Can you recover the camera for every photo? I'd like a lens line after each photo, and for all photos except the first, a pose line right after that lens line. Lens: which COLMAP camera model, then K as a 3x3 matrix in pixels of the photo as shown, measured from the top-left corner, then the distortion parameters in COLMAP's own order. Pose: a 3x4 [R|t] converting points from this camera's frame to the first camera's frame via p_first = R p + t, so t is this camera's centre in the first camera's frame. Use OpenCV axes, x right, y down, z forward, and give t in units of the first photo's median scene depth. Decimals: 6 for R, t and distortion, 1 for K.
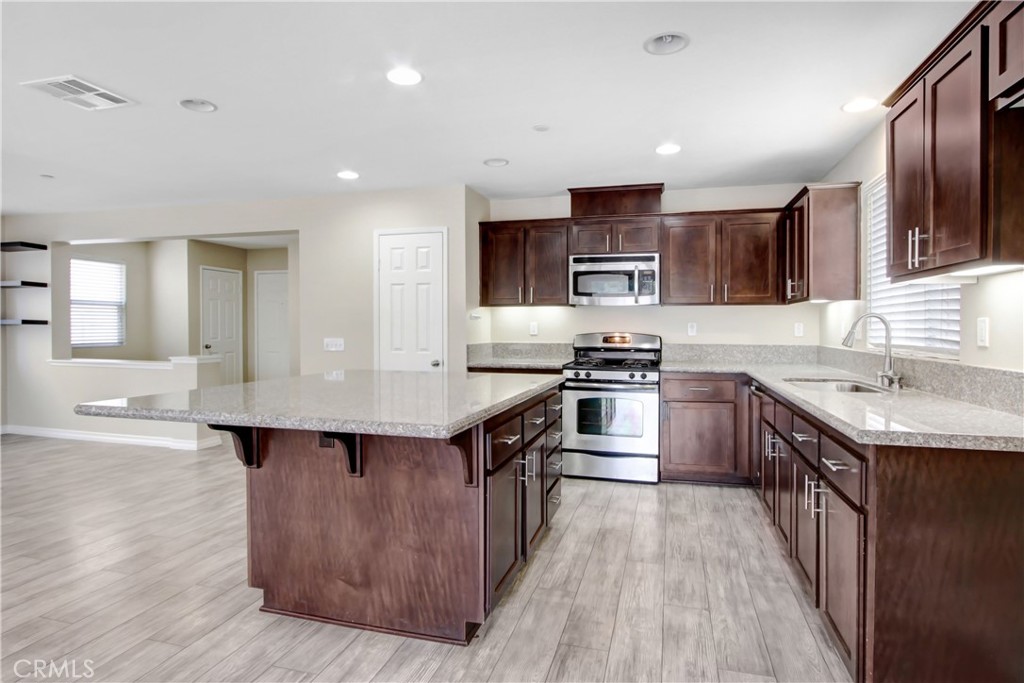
lens RADIAL K [[554.5, 0, 502.2], [0, 554.5, 335.7], [0, 0, 1]] dist [-0.007630, -0.000126]
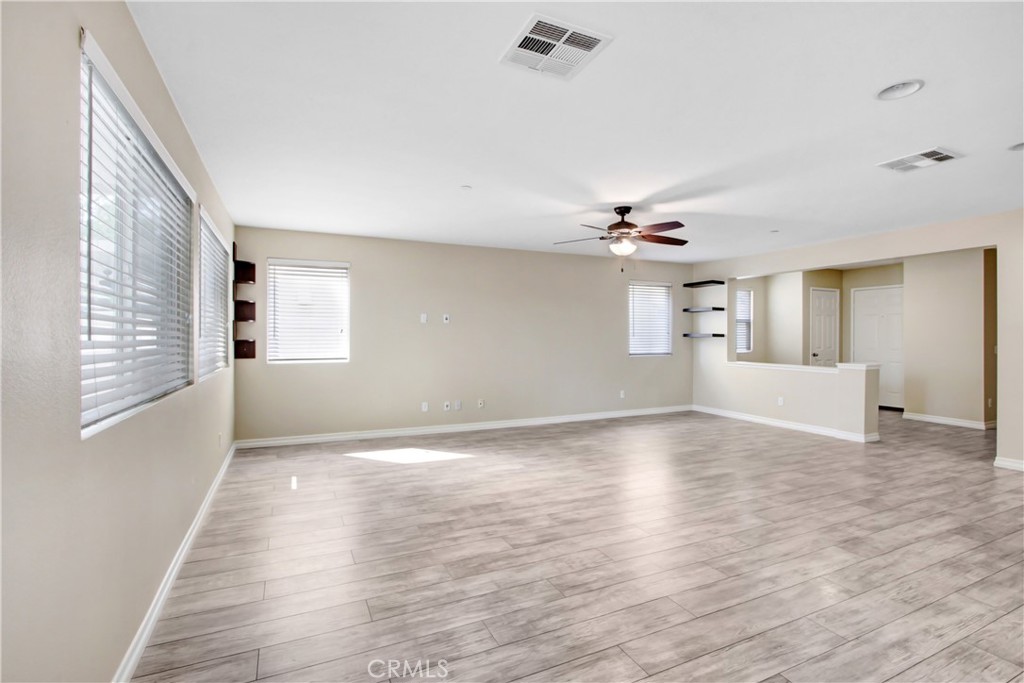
lens RADIAL K [[474.3, 0, 514.3], [0, 474.3, 337.2], [0, 0, 1]] dist [-0.012102, 0.000787]
pose [[0.655064, -0.004048, -0.755562, -0.257964], [-0.009085, 0.999871, -0.013234, 0.001185], [0.755518, 0.015533, 0.654943, -0.208801]]
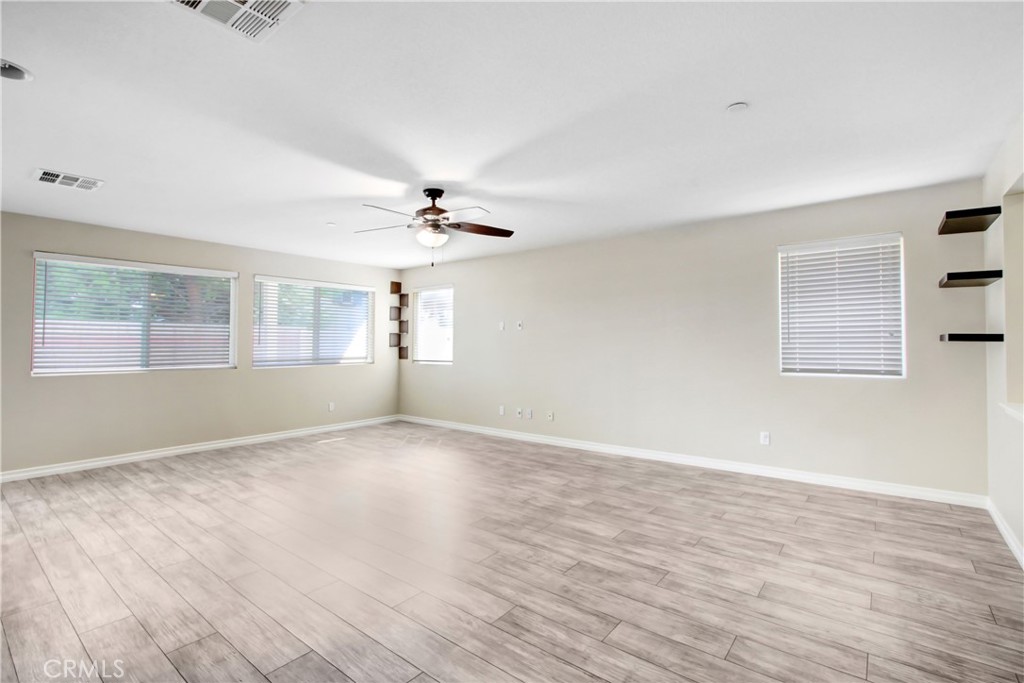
lens RADIAL K [[474.3, 0, 511.7], [0, 474.3, 336.0], [0, 0, 1]] dist [-0.012102, 0.000787]
pose [[-0.388769, -0.019630, -0.921126, -0.184708], [-0.012574, 0.999793, -0.016000, -0.010692], [0.921249, 0.005362, -0.388935, 0.725337]]
